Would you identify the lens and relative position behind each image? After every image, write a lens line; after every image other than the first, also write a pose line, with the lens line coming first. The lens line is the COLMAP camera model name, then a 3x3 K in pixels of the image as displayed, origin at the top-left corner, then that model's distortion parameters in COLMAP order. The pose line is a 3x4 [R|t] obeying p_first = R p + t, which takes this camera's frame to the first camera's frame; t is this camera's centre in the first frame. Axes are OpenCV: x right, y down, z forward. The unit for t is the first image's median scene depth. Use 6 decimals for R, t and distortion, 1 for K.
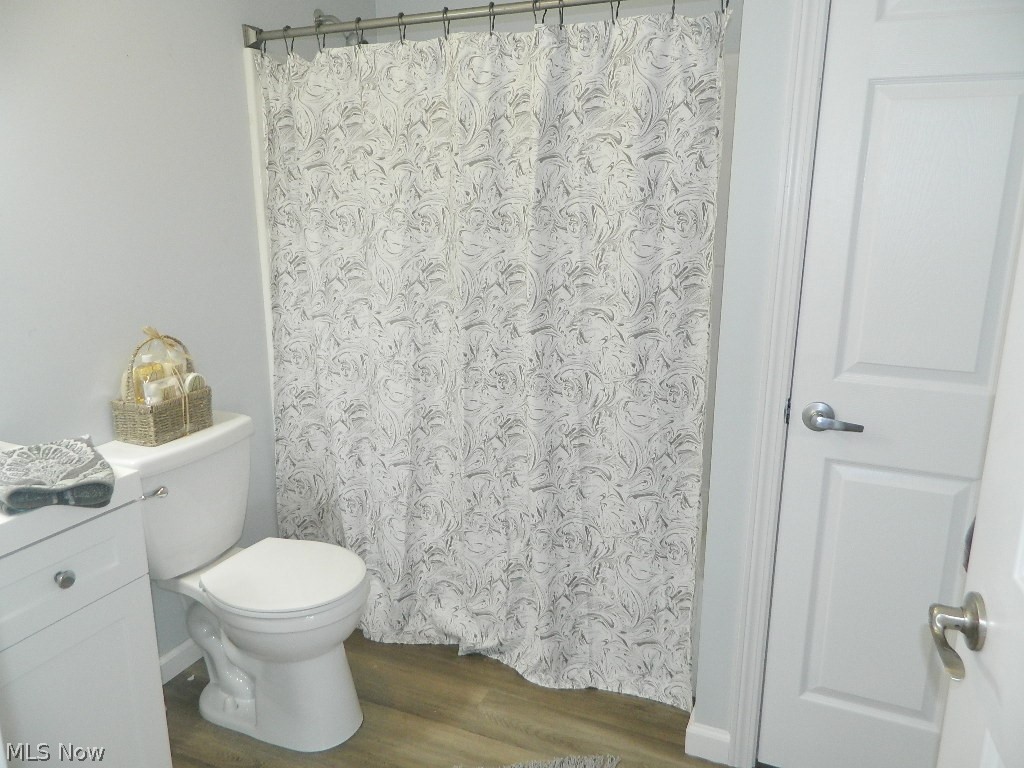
lens RADIAL K [[743.8, 0, 512.0], [0, 743.8, 384.0], [0, 0, 1]] dist [-0.012229, -0.004404]
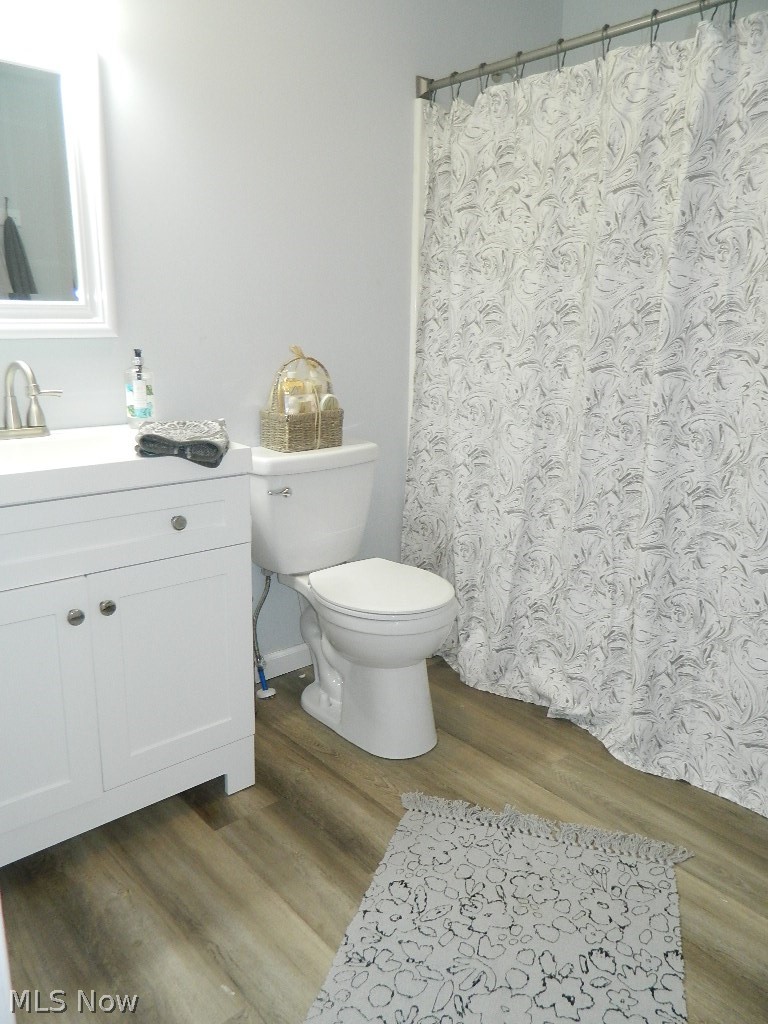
lens RADIAL K [[743.8, 0, 384.0], [0, 743.8, 512.0], [0, 0, 1]] dist [-0.012229, -0.004404]
pose [[0.902059, 0.126014, -0.412808, 0.111015], [-0.121701, 0.991883, 0.036846, 0.099924], [0.414100, 0.017002, 0.910072, 0.031252]]
